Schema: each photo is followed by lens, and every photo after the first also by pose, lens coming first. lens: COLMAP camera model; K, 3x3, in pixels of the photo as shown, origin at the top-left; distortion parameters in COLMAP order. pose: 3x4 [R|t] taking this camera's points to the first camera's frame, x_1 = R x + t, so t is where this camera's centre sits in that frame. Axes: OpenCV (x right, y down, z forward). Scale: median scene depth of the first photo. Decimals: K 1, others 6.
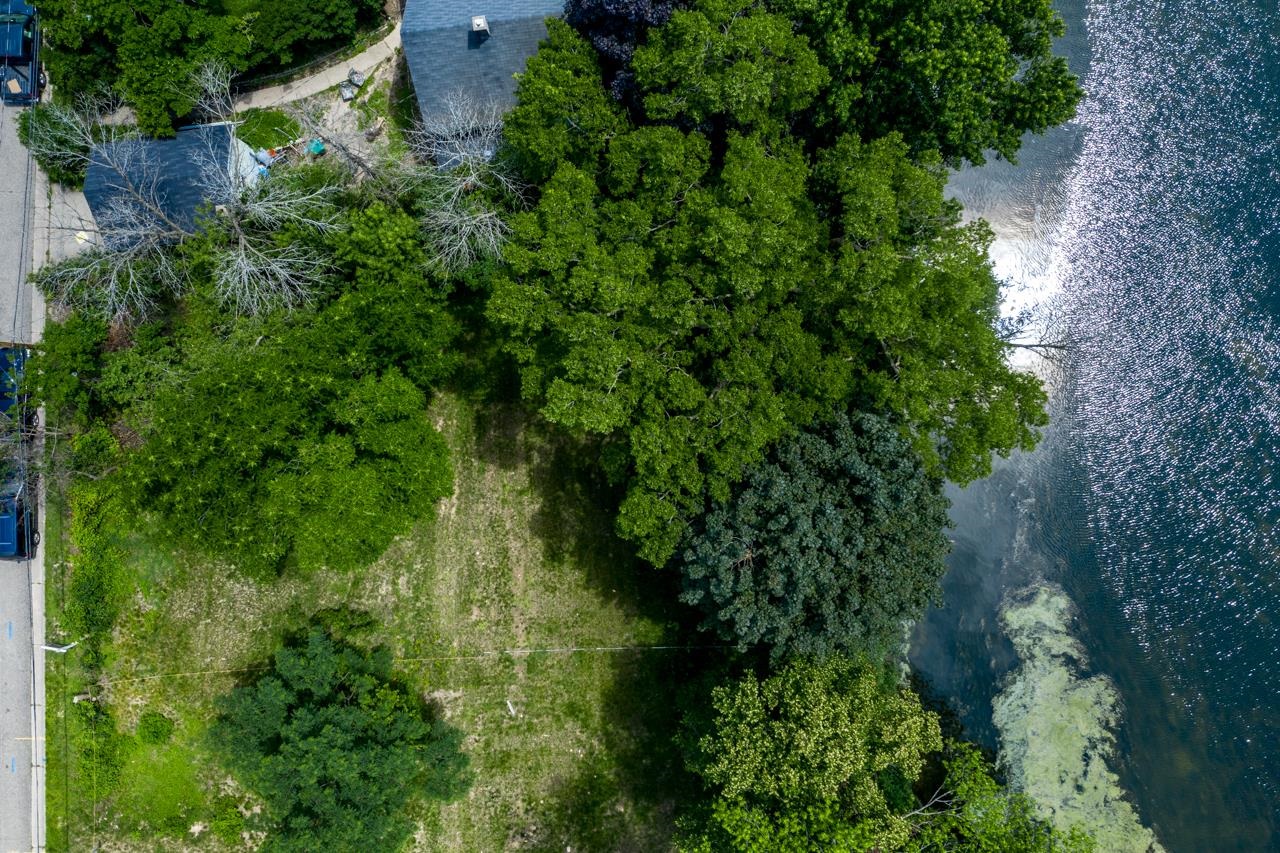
lens RADIAL K [[1046.6, 0, 630.9], [0, 1046.6, 424.5], [0, 0, 1]] dist [-0.005270, 0.007727]
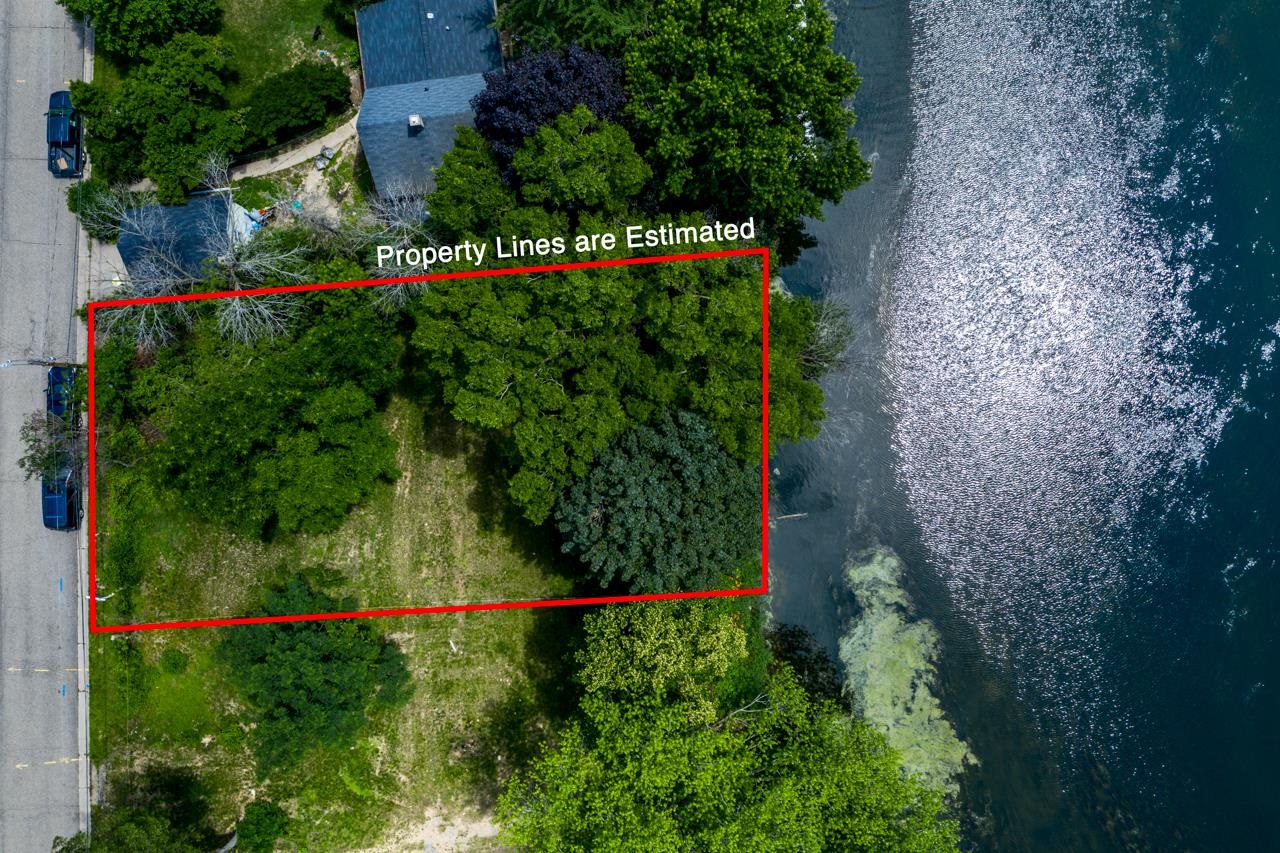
lens RADIAL K [[1046.6, 0, 630.9], [0, 1046.6, 424.5], [0, 0, 1]] dist [-0.005270, 0.007727]
pose [[0.999939, -0.006785, -0.008721, 0.133299], [0.006780, 0.999977, -0.000632, 0.004977], [0.008725, 0.000573, 0.999962, -0.312569]]
